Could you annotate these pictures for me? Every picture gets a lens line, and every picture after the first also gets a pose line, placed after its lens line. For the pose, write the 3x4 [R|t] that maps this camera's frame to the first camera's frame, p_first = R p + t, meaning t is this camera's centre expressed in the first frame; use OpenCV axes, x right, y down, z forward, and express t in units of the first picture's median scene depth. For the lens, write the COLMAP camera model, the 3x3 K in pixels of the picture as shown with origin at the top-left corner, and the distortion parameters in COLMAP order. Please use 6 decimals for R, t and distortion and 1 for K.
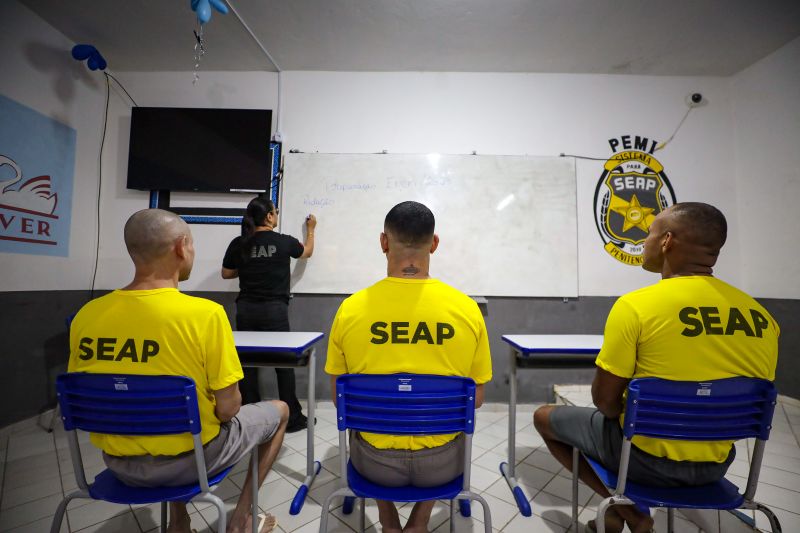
lens RADIAL K [[362.5, 0, 408.5], [0, 362.5, 271.1], [0, 0, 1]] dist [-0.046659, 0.013527]
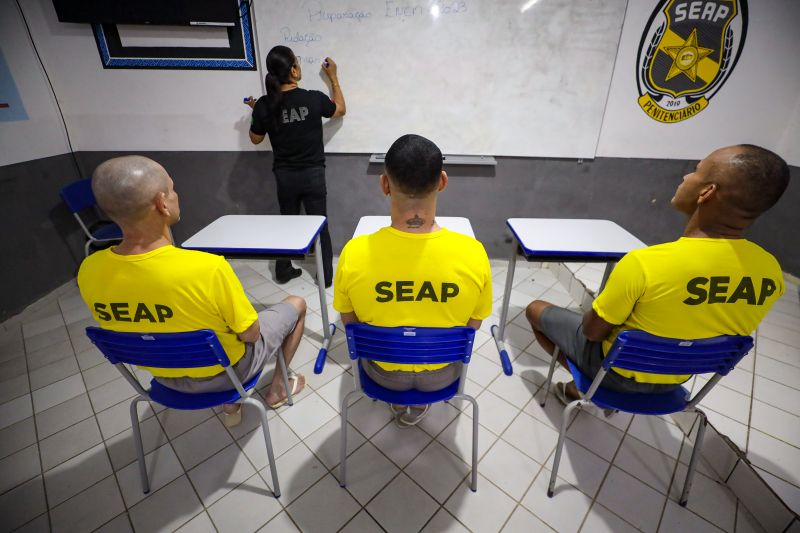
lens RADIAL K [[362.5, 0, 408.5], [0, 362.5, 268.4], [0, 0, 1]] dist [-0.046659, 0.013527]
pose [[0.999971, 0.003409, -0.006871, -0.002045], [0.000329, 0.875974, 0.482357, -0.123198], [0.007663, -0.482345, 0.875948, 0.048683]]
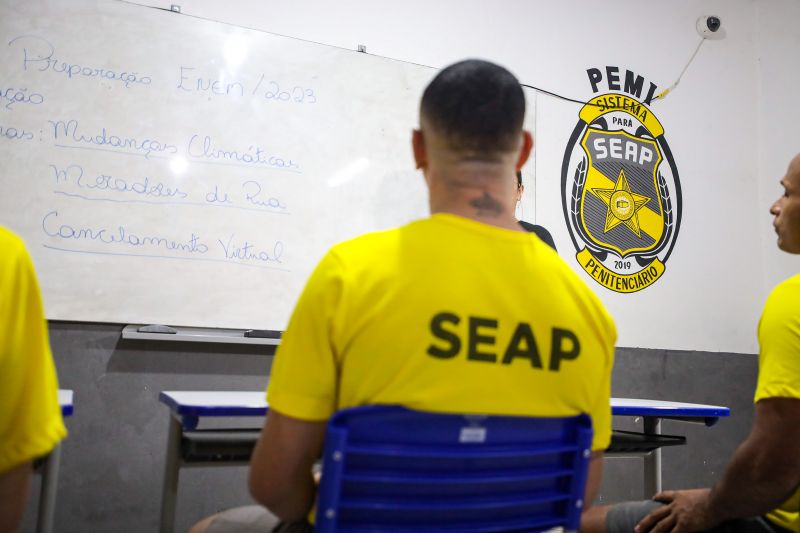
lens RADIAL K [[742.4, 0, 396.7], [0, 742.4, 262.2], [0, 0, 1]] dist [0.045570, 0.000000]
pose [[0.914062, 0.074084, 0.398751, -0.166437], [-0.043324, 0.995385, -0.085622, 0.051961], [-0.403254, 0.060989, 0.913053, 0.059486]]
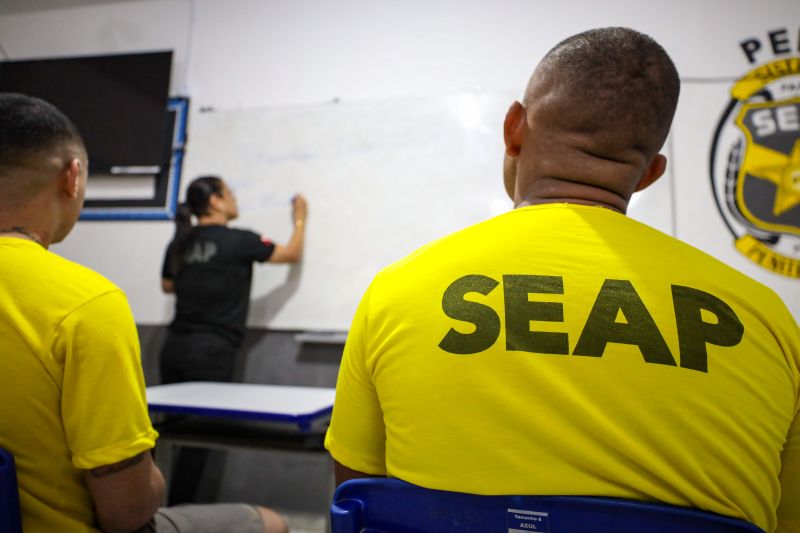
lens RADIAL K [[548.6, 0, 408.3], [0, 548.6, 265.5], [0, 0, 1]] dist [0.005541, 0.006869]
pose [[0.974534, -0.008591, -0.224075, 0.270876], [-0.014196, 0.994898, -0.099884, 0.047011], [0.223790, 0.100521, 0.969440, 0.139430]]
